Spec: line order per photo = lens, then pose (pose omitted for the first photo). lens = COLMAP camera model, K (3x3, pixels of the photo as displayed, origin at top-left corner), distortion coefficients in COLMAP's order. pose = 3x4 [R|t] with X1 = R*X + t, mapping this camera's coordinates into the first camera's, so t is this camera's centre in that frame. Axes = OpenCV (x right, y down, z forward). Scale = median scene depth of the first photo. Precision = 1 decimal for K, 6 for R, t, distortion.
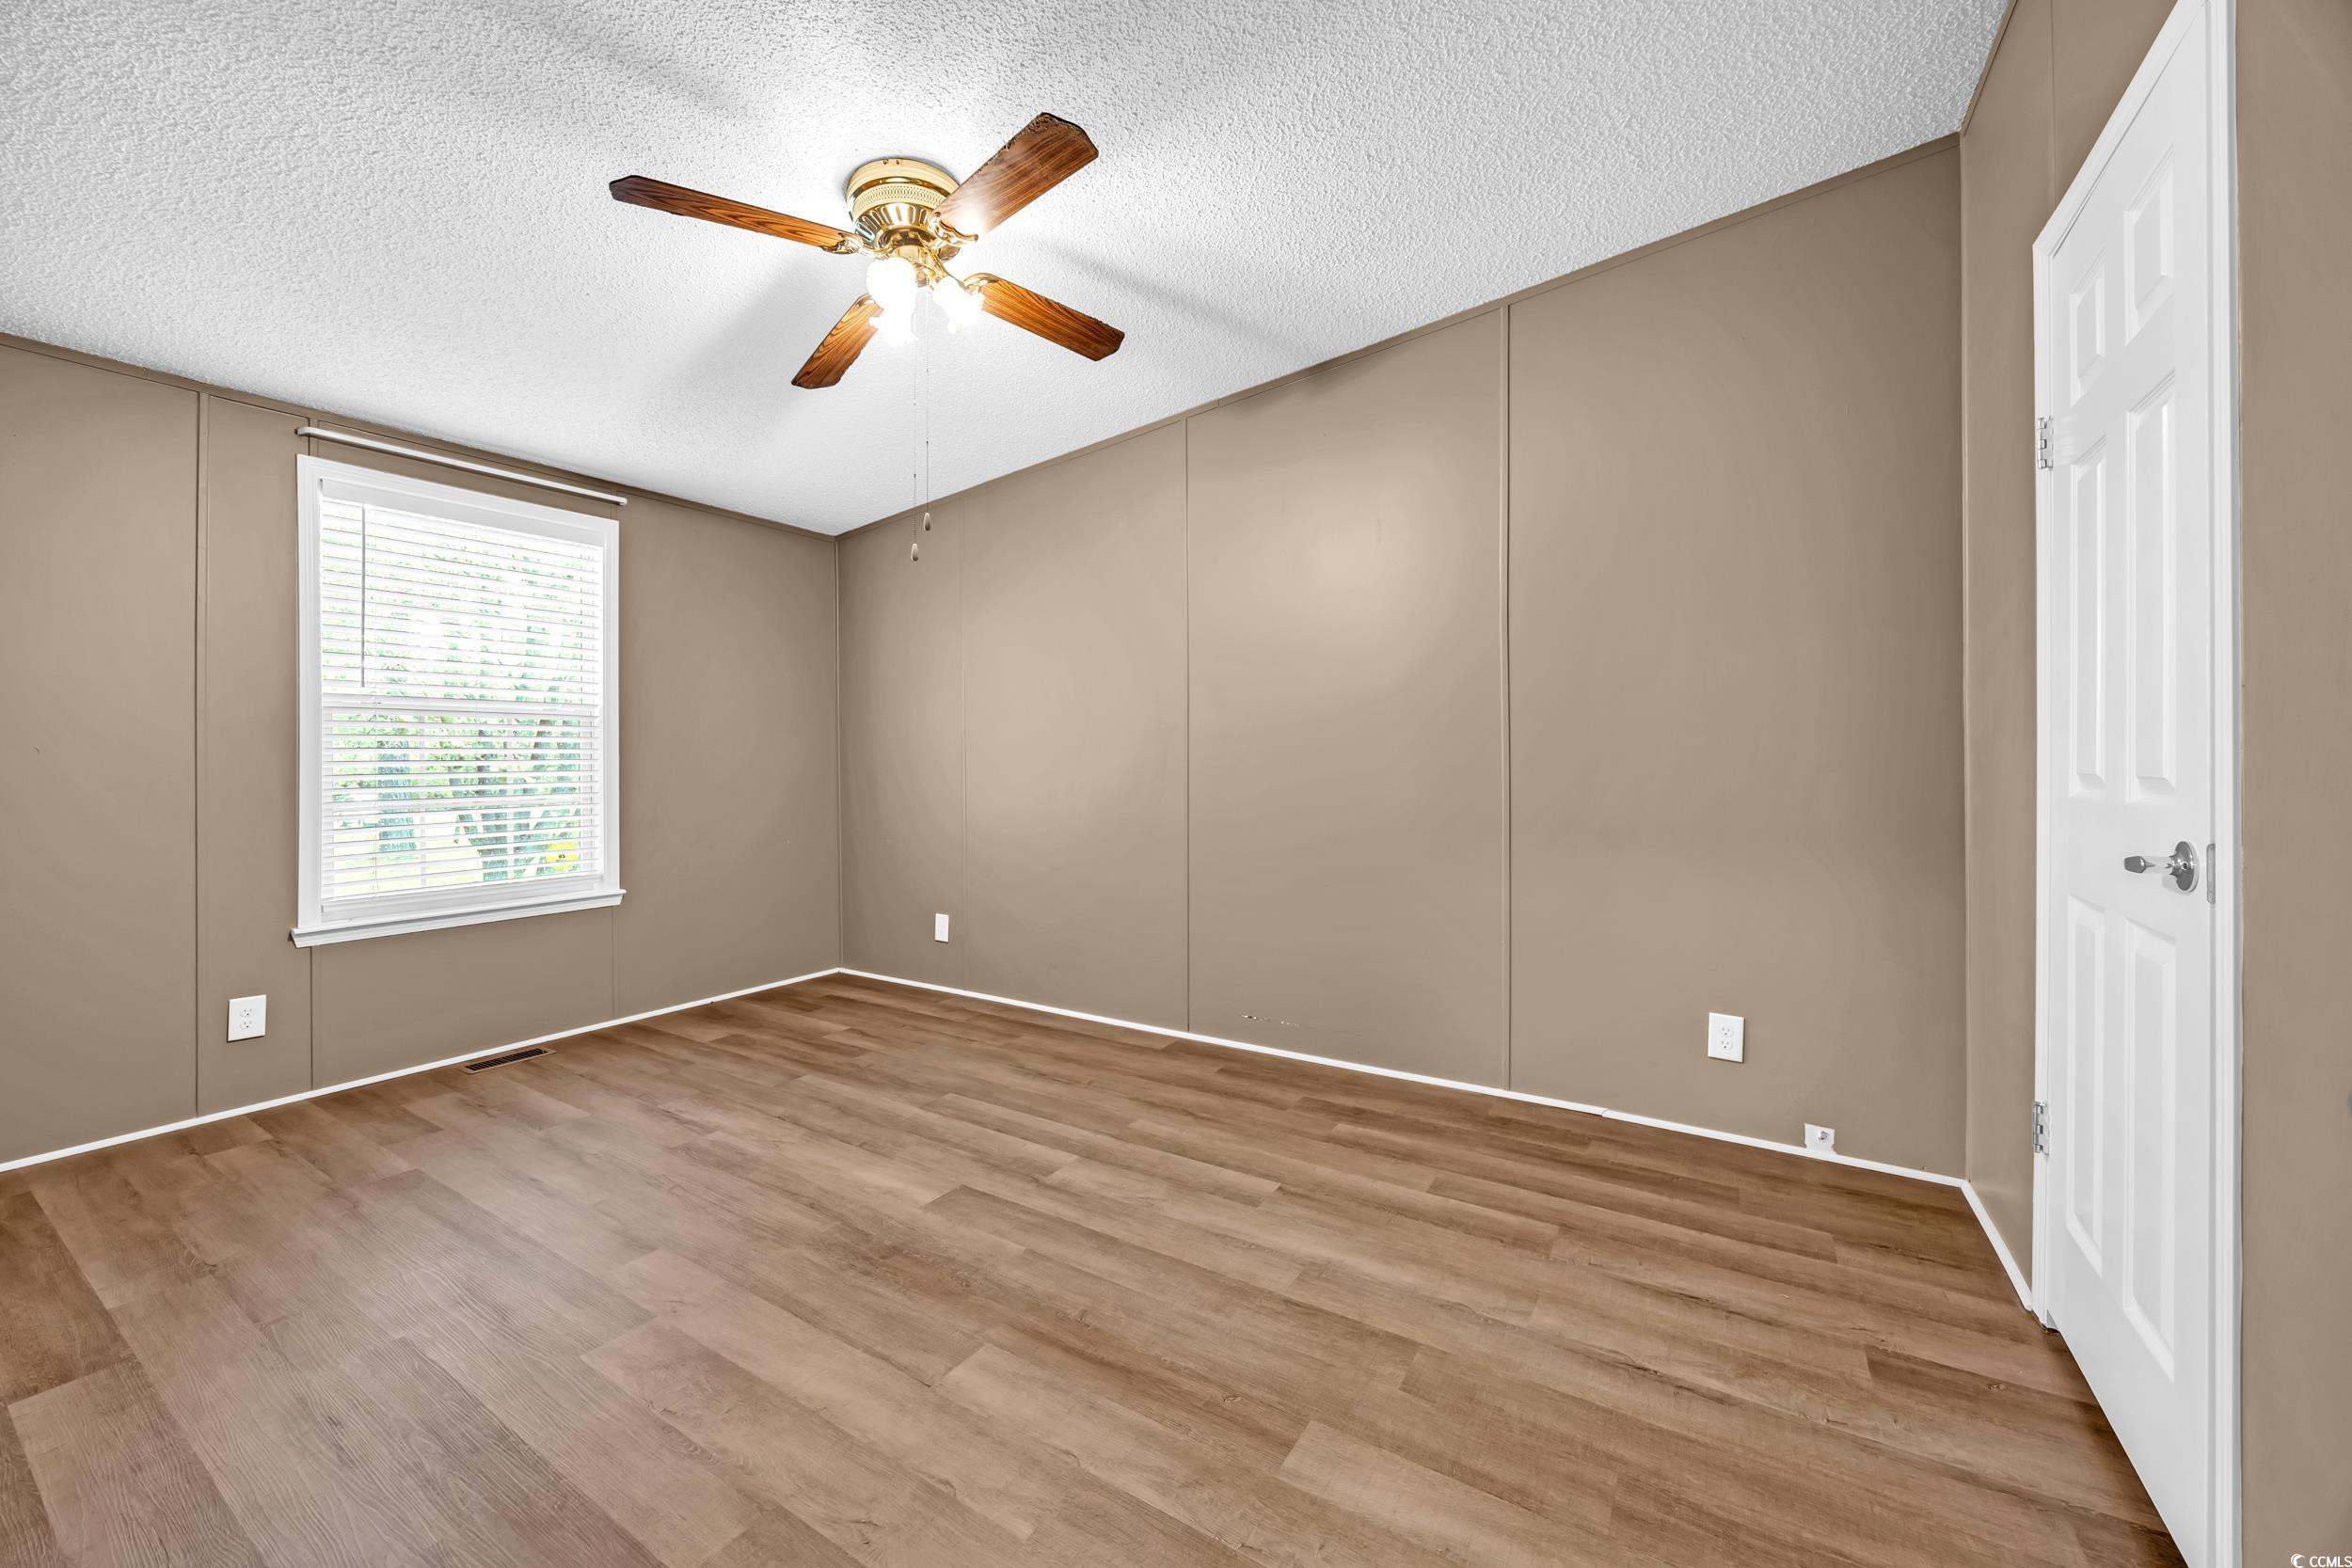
lens RADIAL K [[889.3, 0, 1173.1], [0, 889.3, 777.7], [0, 0, 1]] dist [-0.000348, 0.000255]
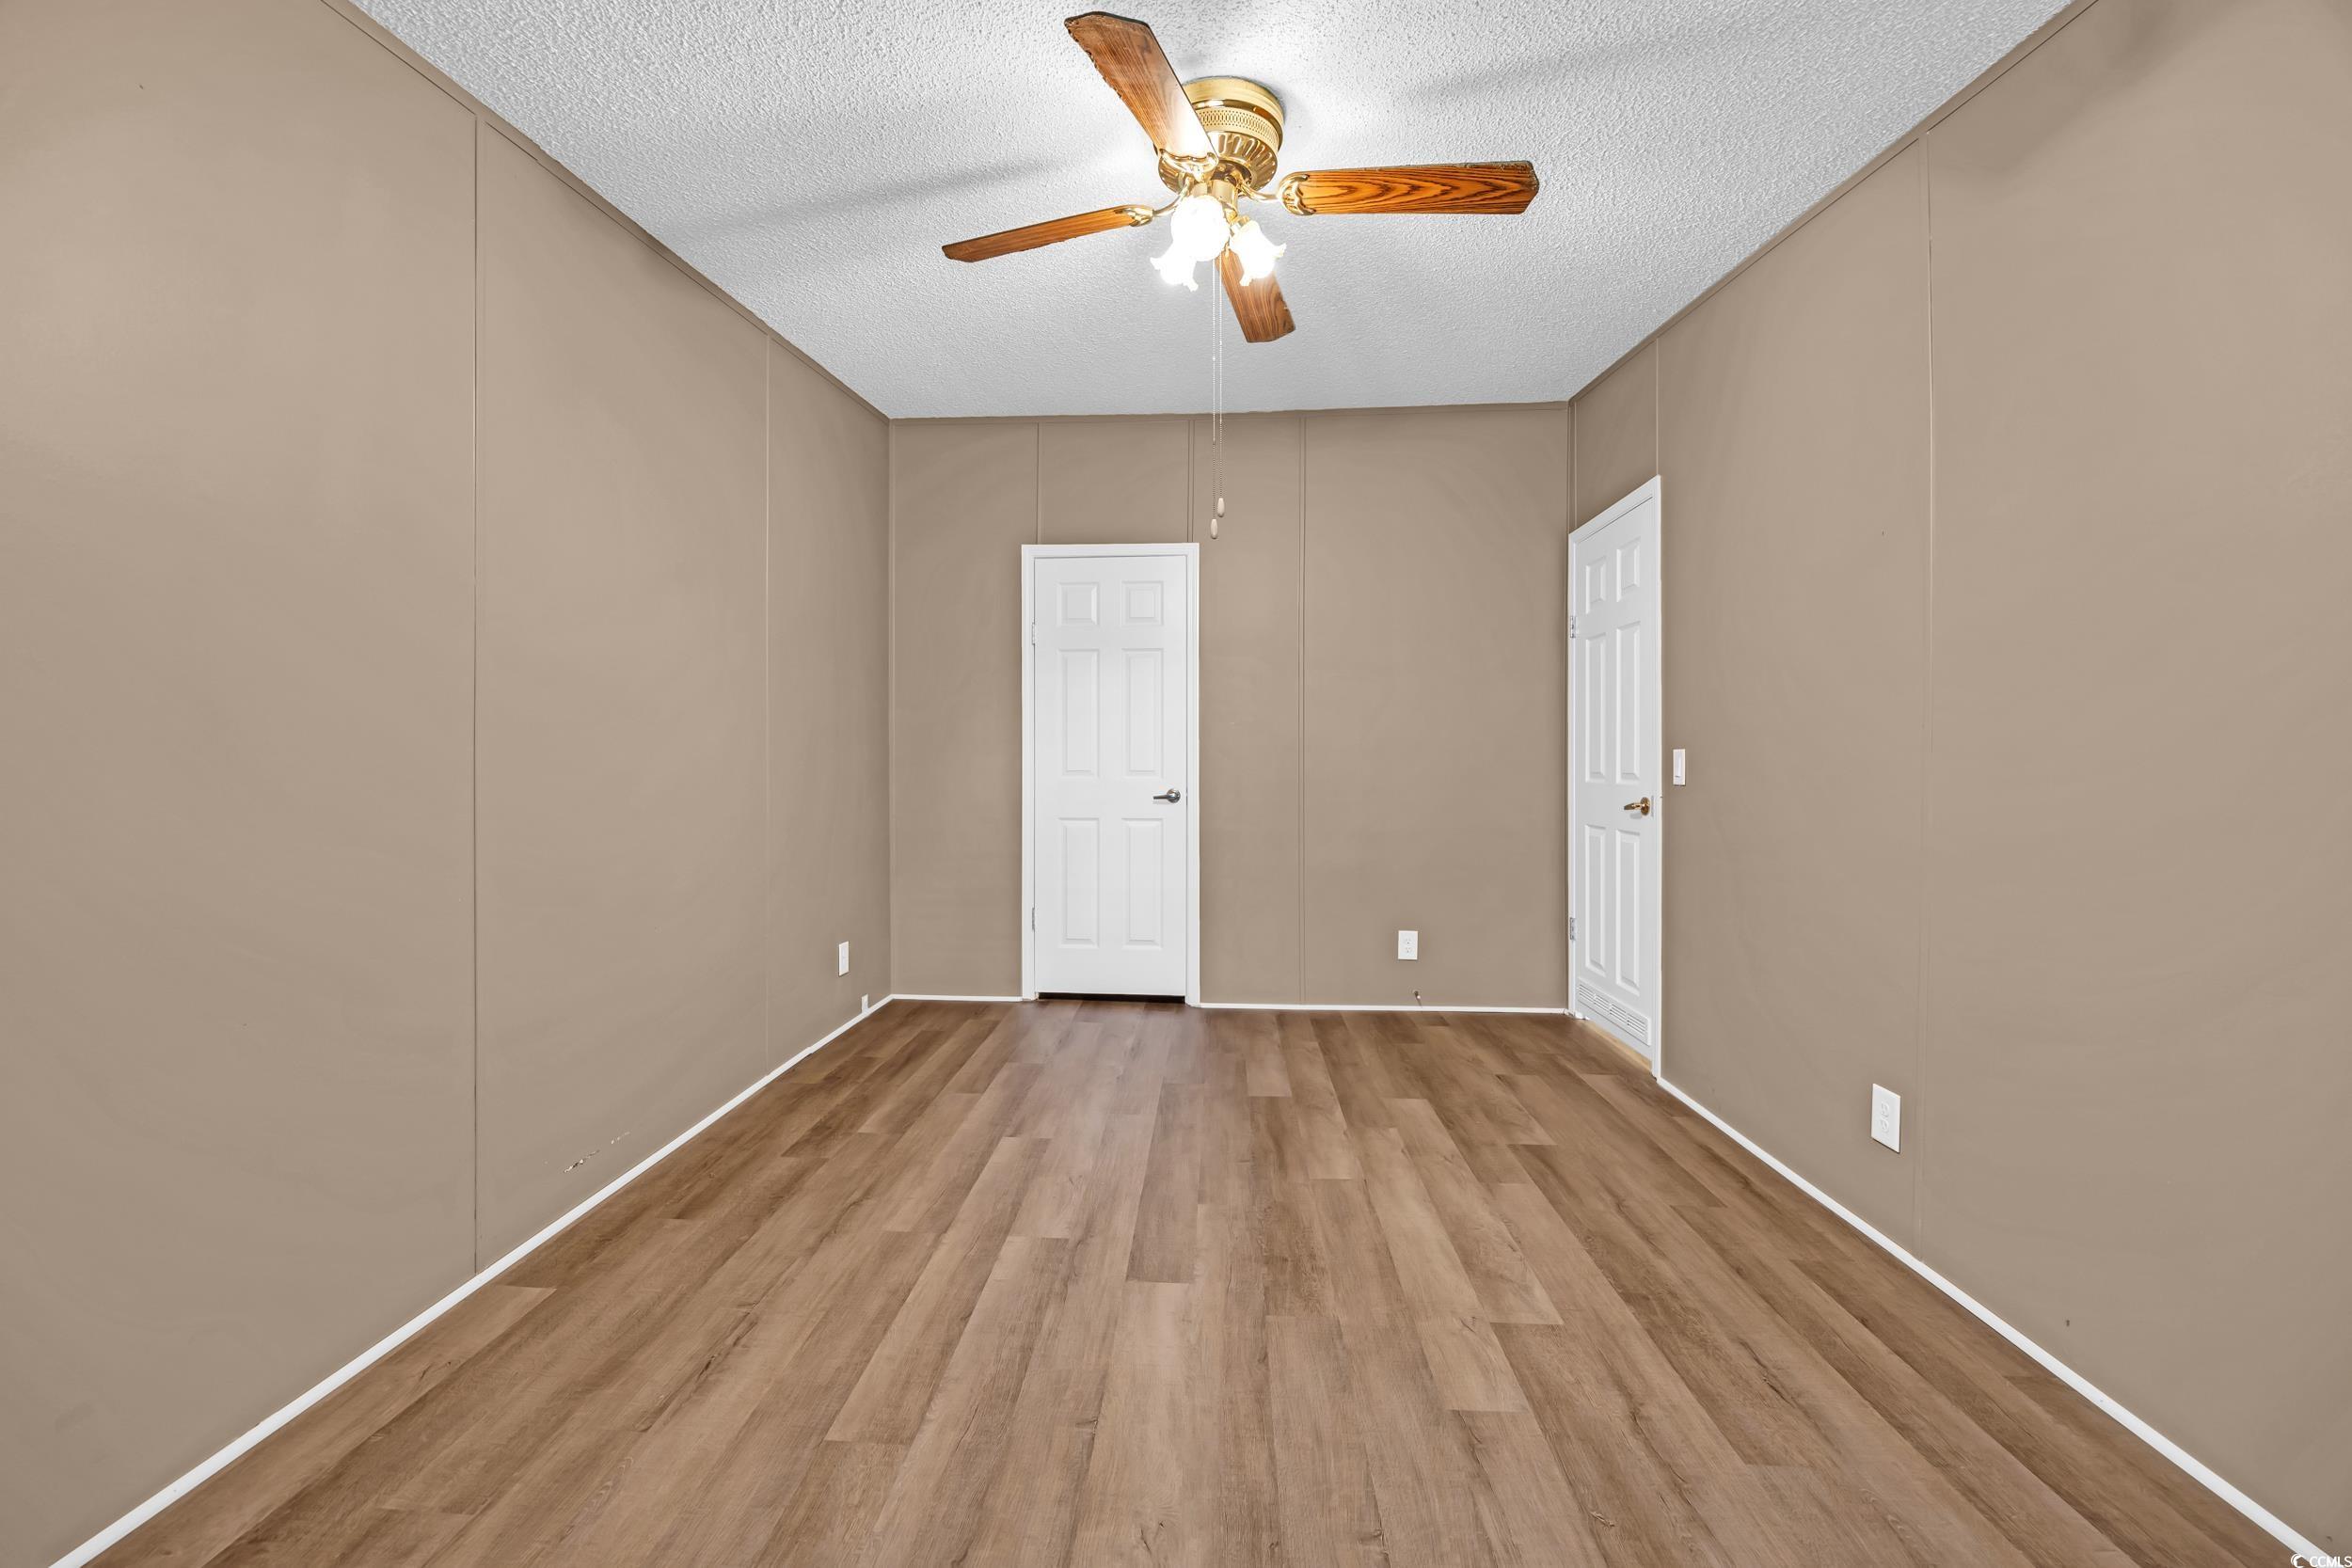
lens RADIAL K [[889.3, 0, 1173.1], [0, 889.3, 777.7], [0, 0, 1]] dist [-0.000348, 0.000255]
pose [[-0.475922, -0.008818, 0.879444, -0.954316], [0.012605, 0.999779, 0.016846, -0.012649], [-0.879397, 0.019103, -0.475705, 1.324215]]
